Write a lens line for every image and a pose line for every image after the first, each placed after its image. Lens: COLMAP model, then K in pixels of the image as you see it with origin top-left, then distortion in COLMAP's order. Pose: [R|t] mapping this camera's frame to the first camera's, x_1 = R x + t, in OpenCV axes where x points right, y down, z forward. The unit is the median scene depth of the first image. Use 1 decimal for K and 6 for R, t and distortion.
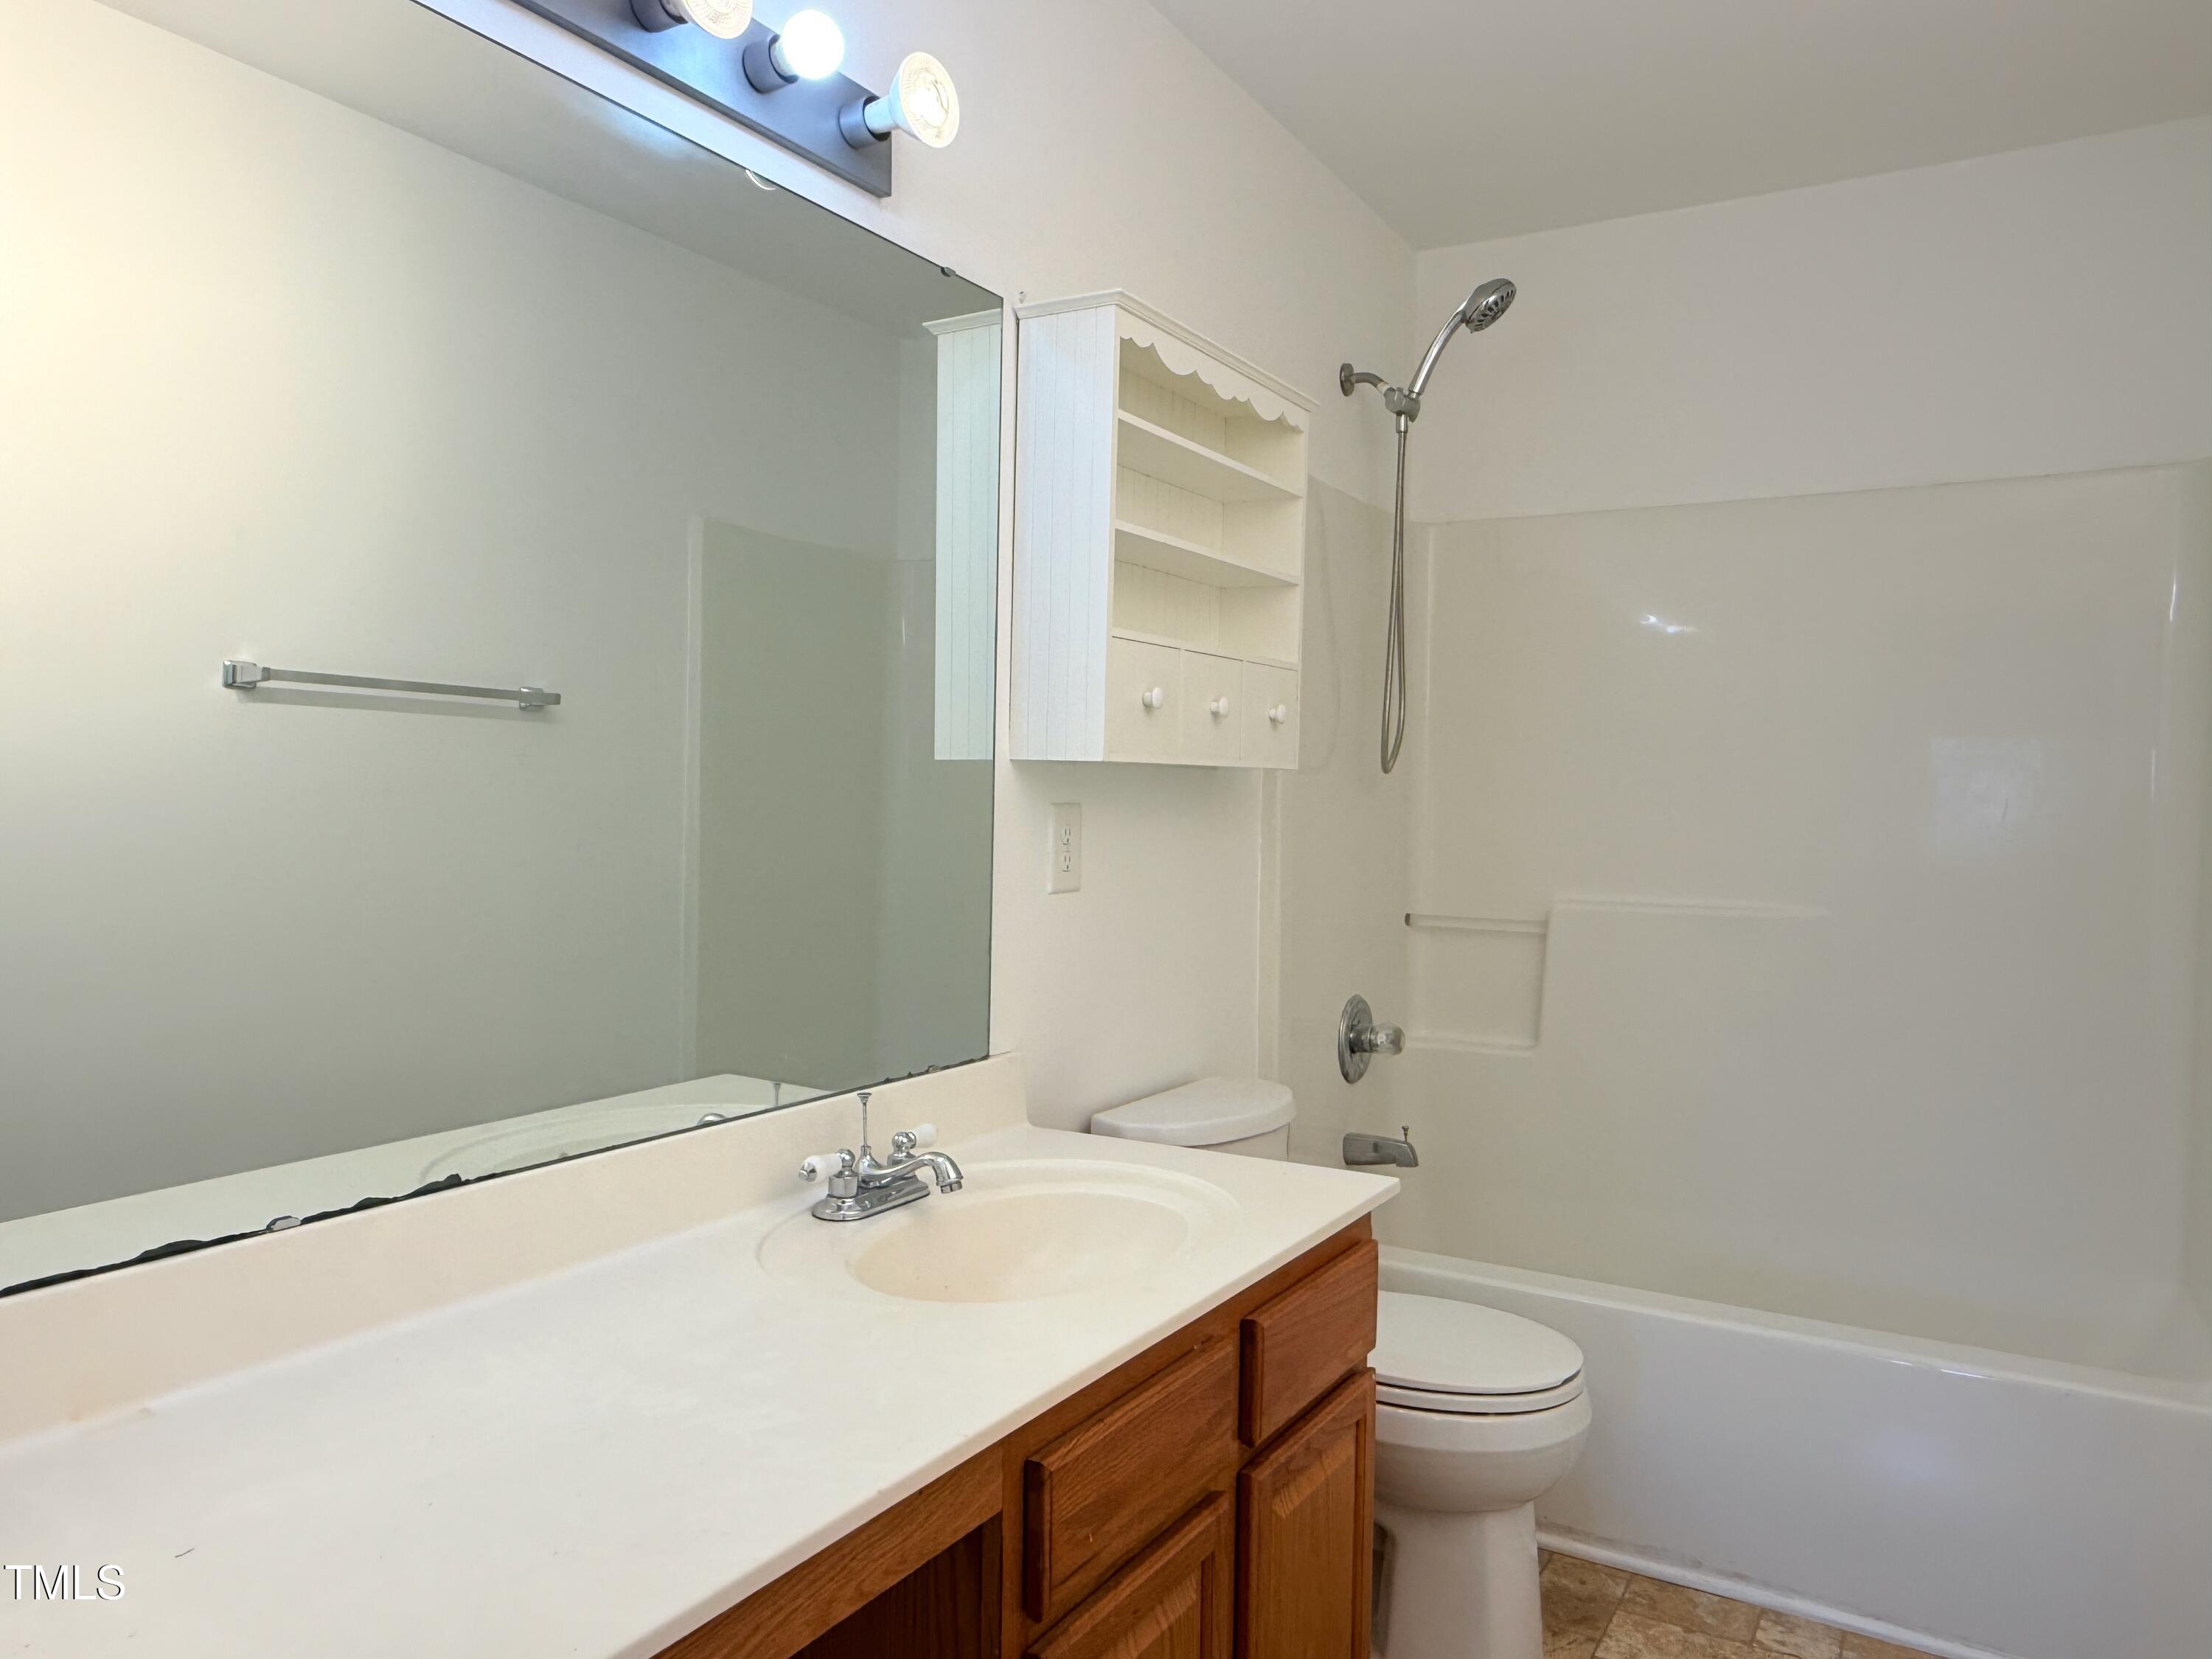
lens RADIAL K [[1524.1, 0, 1106.5], [0, 1524.1, 835.5], [0, 0, 1]] dist [0.003219, -0.001358]
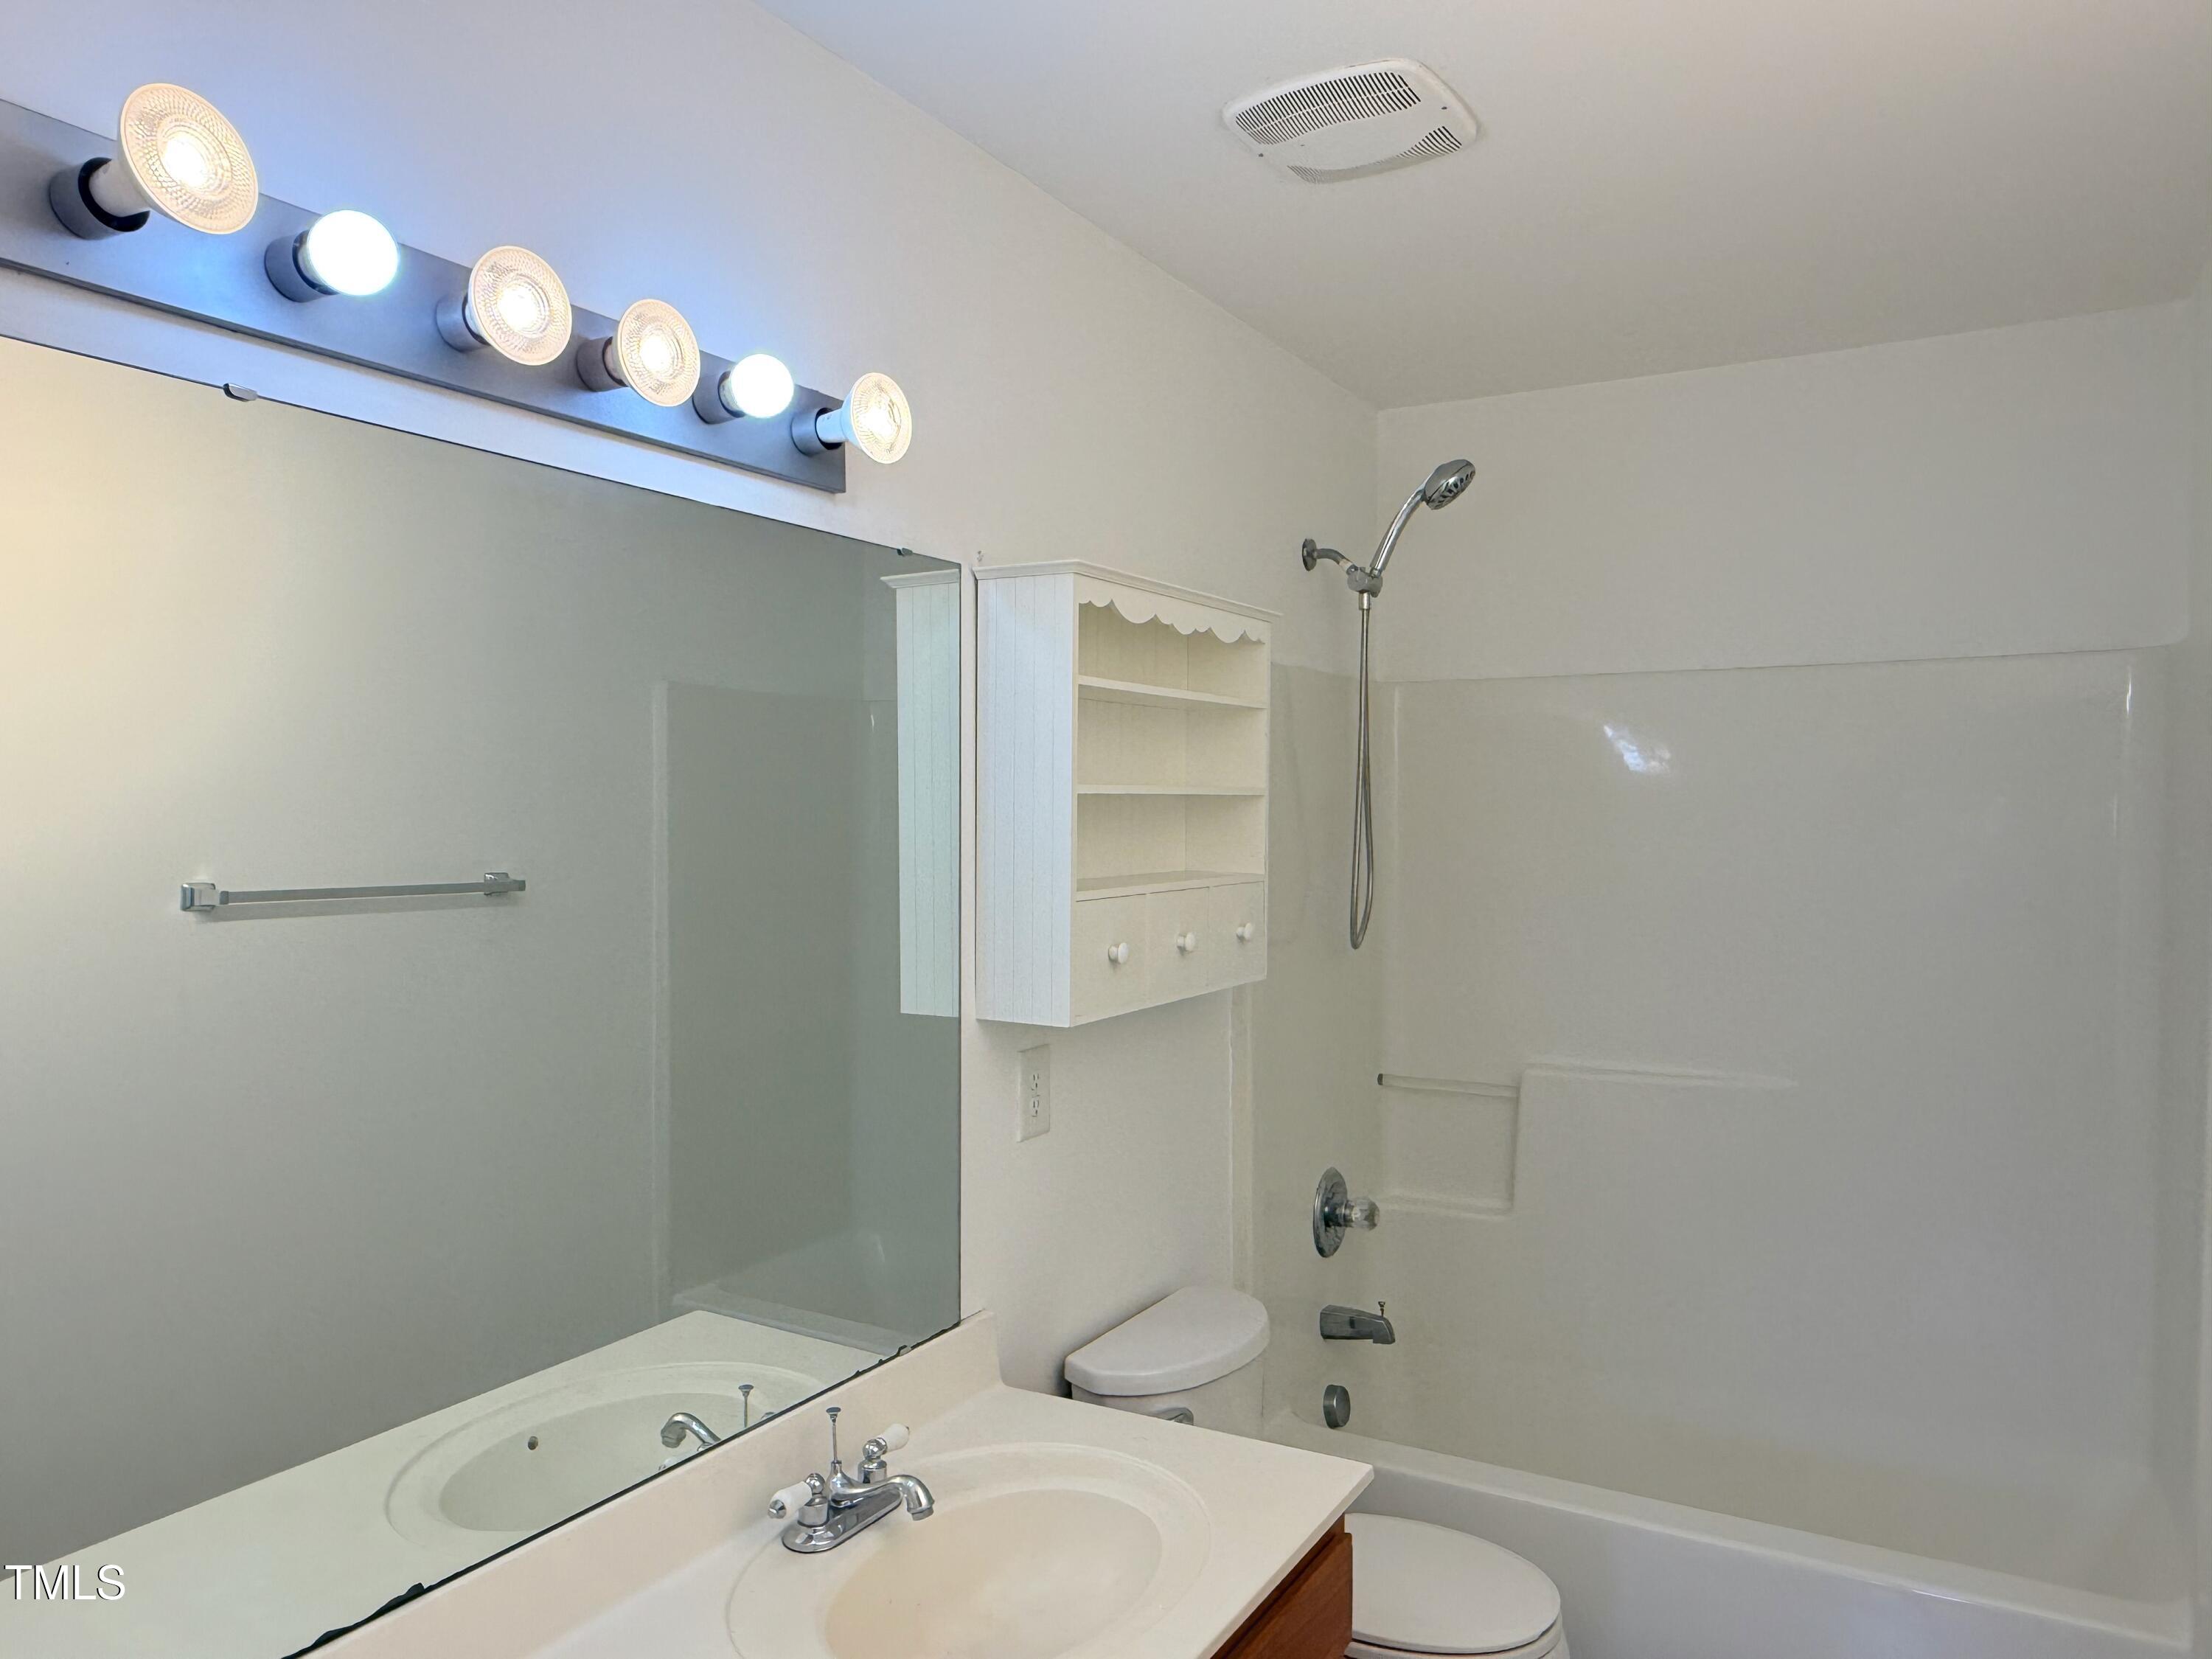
lens RADIAL K [[1524.1, 0, 1106.5], [0, 1524.1, 835.5], [0, 0, 1]] dist [0.003219, -0.001358]
pose [[0.999723, -0.018551, 0.014497, 0.008834], [0.018567, 0.999827, -0.000975, -0.154146], [-0.014477, 0.001244, 0.999894, 0.001581]]
